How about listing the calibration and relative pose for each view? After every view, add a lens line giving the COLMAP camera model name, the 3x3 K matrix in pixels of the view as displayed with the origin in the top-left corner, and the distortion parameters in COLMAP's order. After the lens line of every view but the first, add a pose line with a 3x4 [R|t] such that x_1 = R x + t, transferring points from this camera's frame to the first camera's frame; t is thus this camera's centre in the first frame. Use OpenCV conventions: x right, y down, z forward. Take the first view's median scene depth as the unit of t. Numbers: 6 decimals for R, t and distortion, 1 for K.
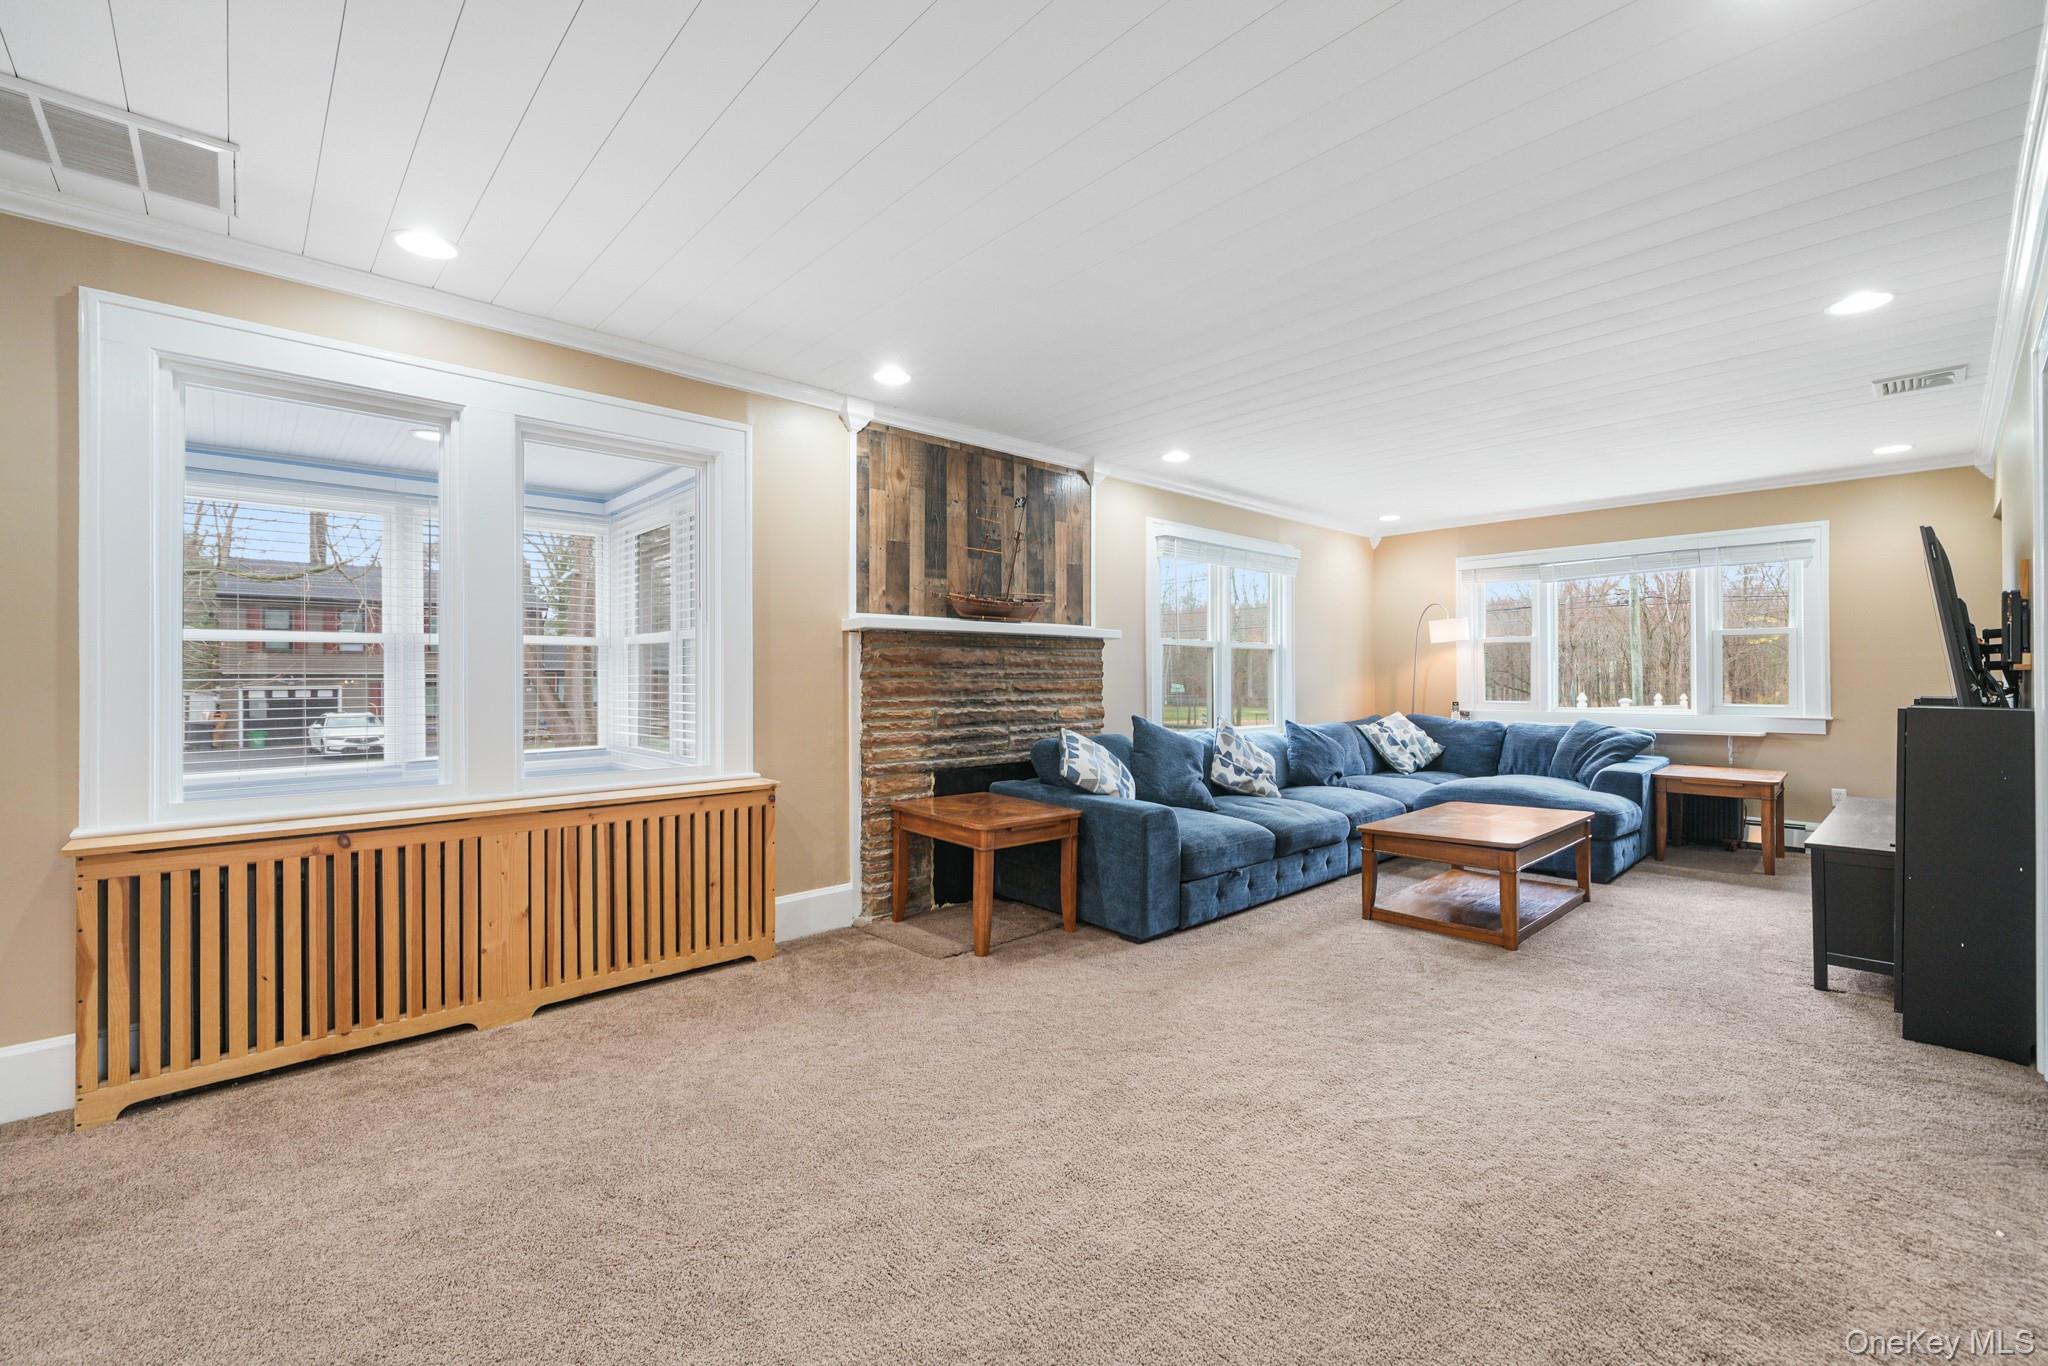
lens RADIAL K [[852.3, 0, 1020.5], [0, 852.3, 676.2], [0, 0, 1]] dist [-0.000713, -0.000183]
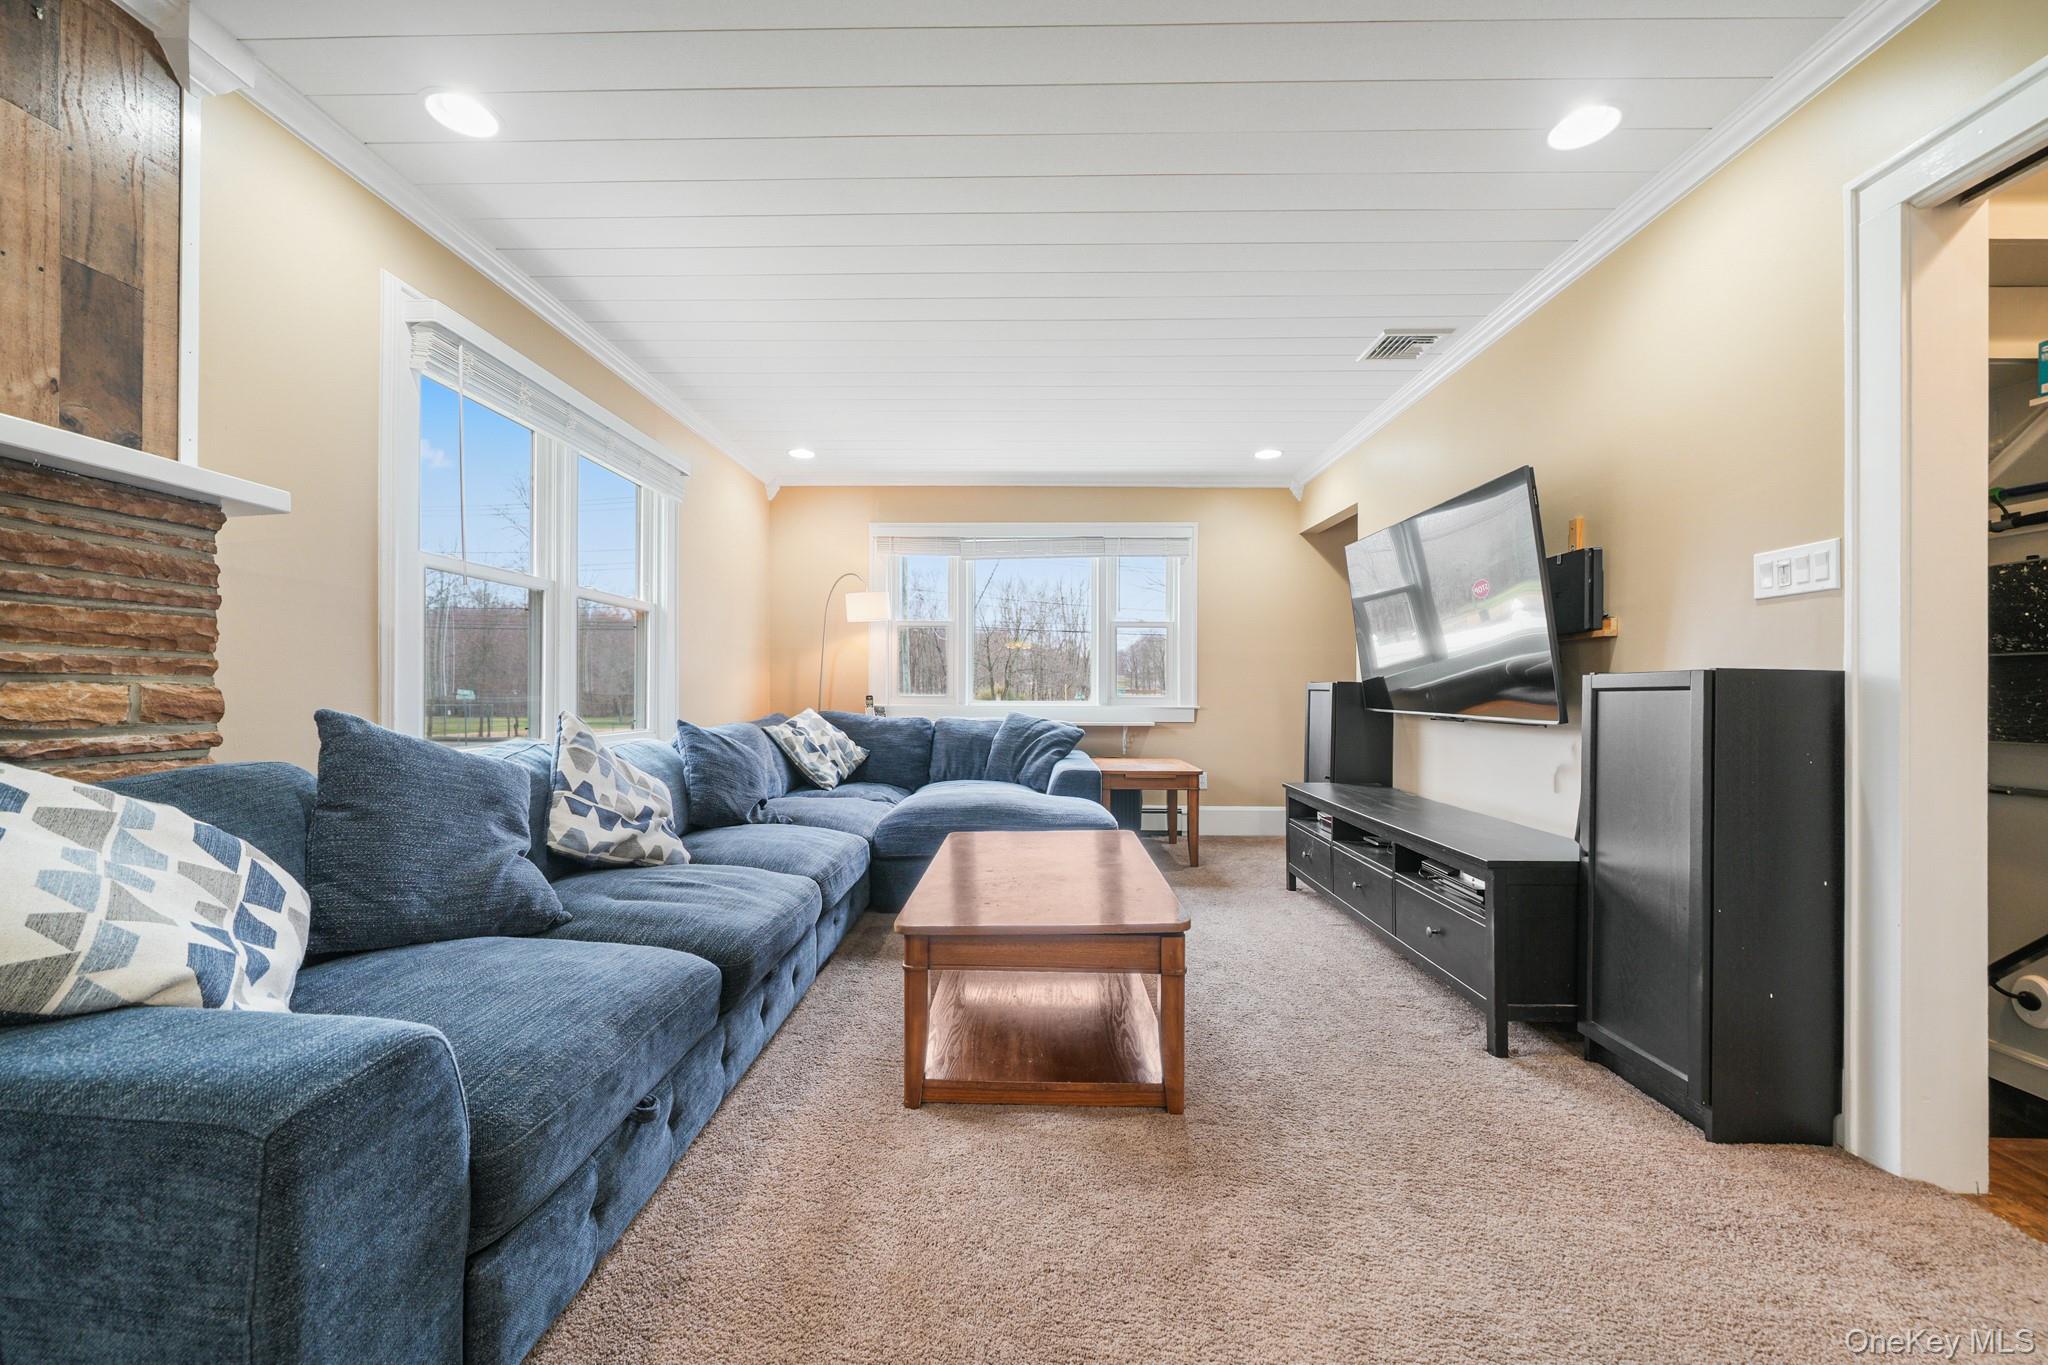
lens RADIAL K [[781.1, 0, 1019.0], [0, 781.1, 690.1], [0, 0, 1]] dist [-0.001523, -0.000188]
pose [[0.697374, 0.006799, 0.716675, 0.110584], [-0.010131, 0.999949, 0.000372, 0.037257], [-0.716636, -0.007520, 0.697407, 0.593312]]
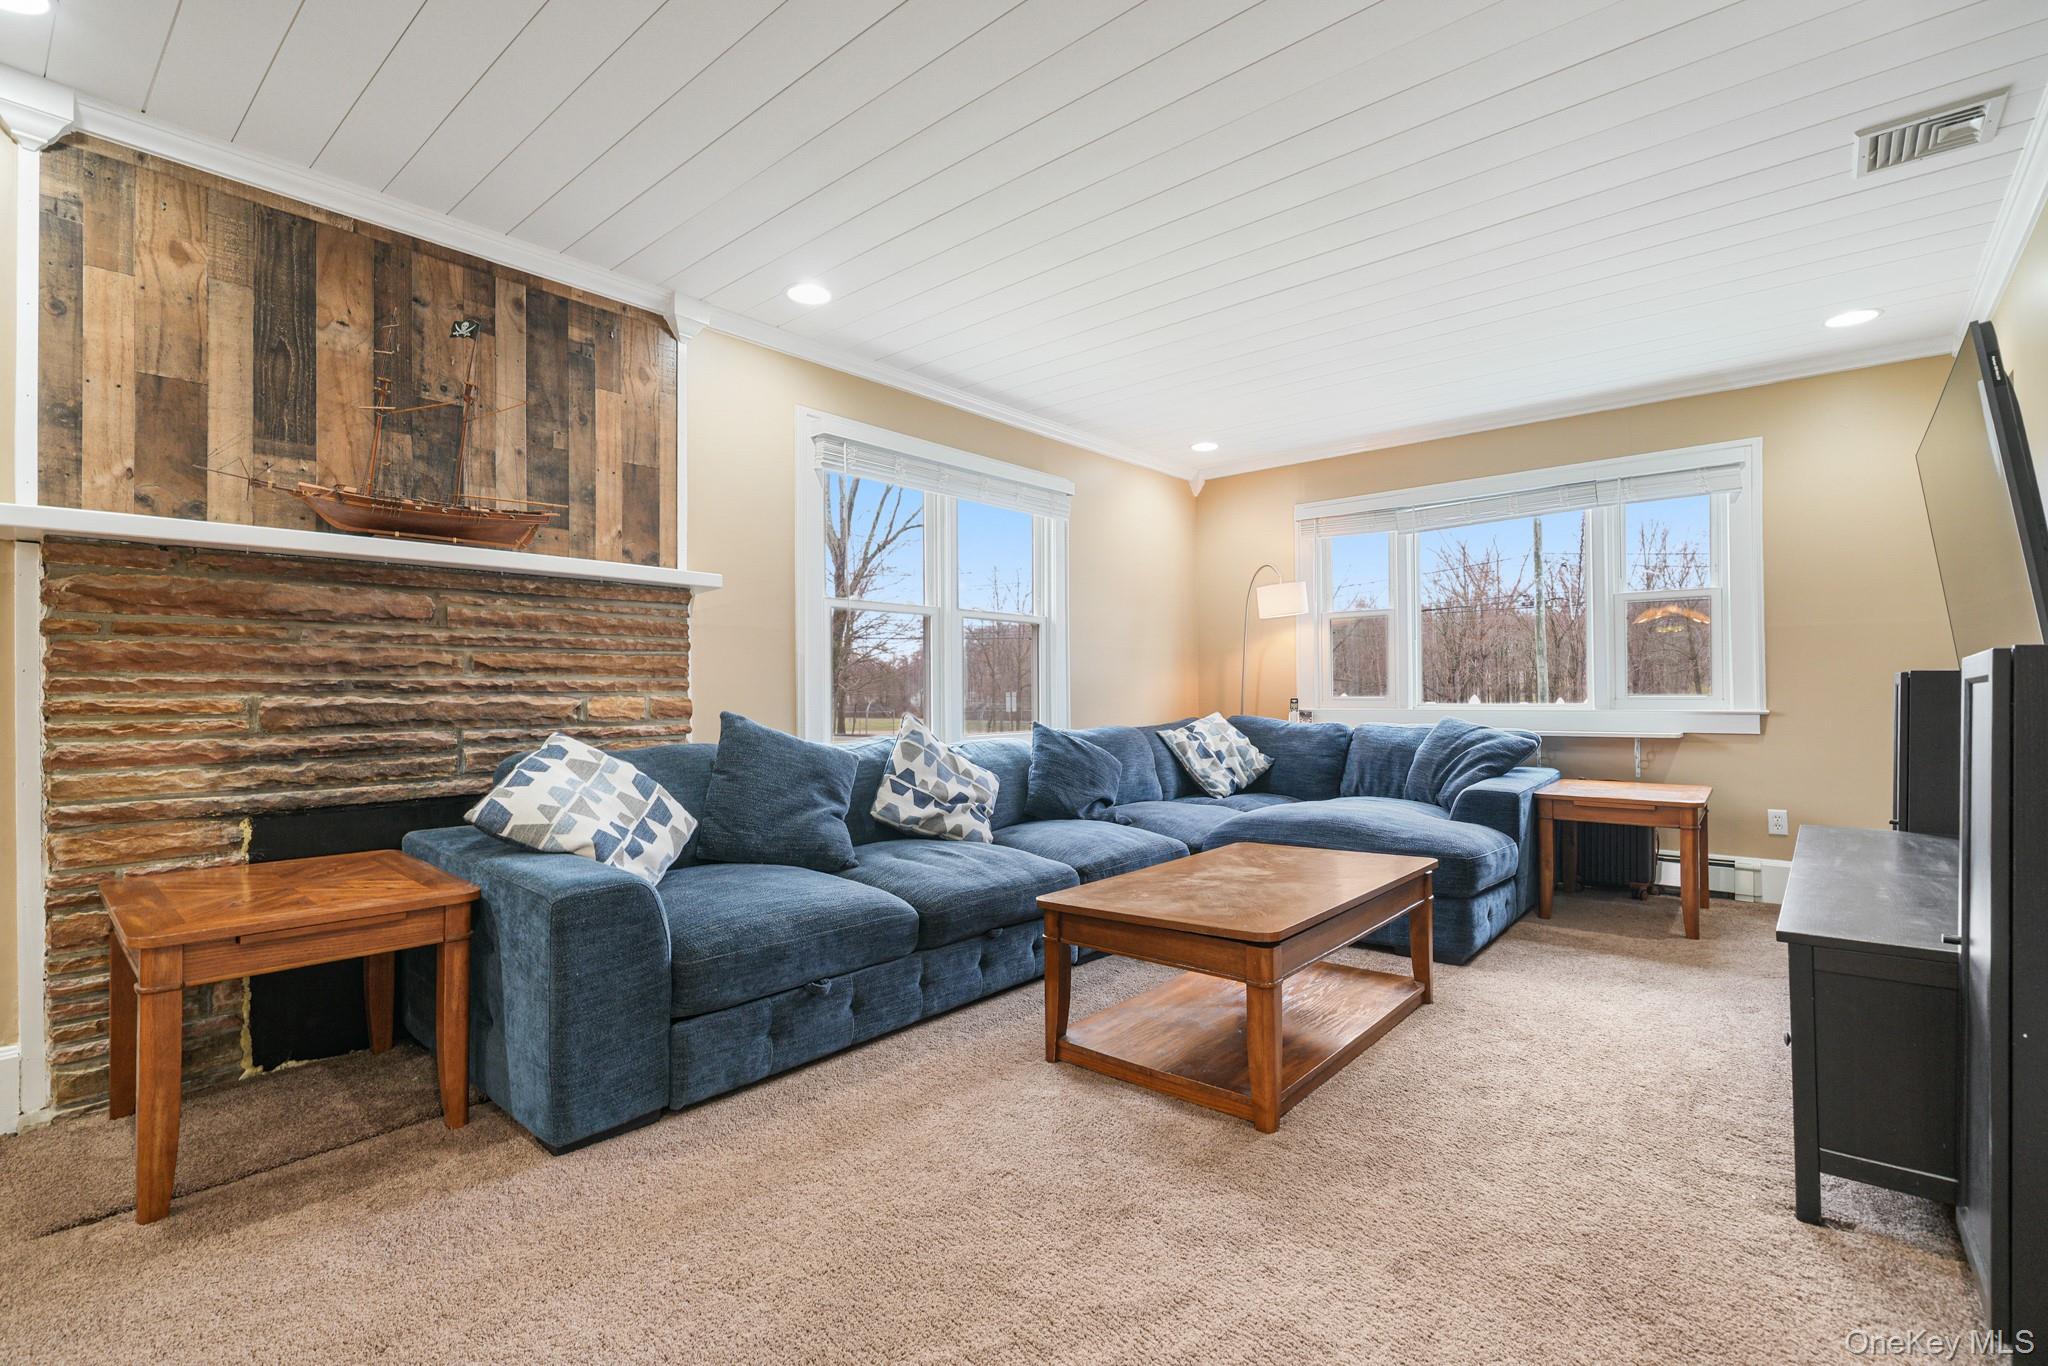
lens RADIAL K [[932.8, 0, 1015.9], [0, 932.8, 687.6], [0, 0, 1]] dist [0.000431, 0.000162]
pose [[0.994035, -0.004780, 0.108952, 0.293617], [0.005098, 0.999984, -0.002636, 0.034906], [-0.108938, 0.003176, 0.994043, 0.355661]]
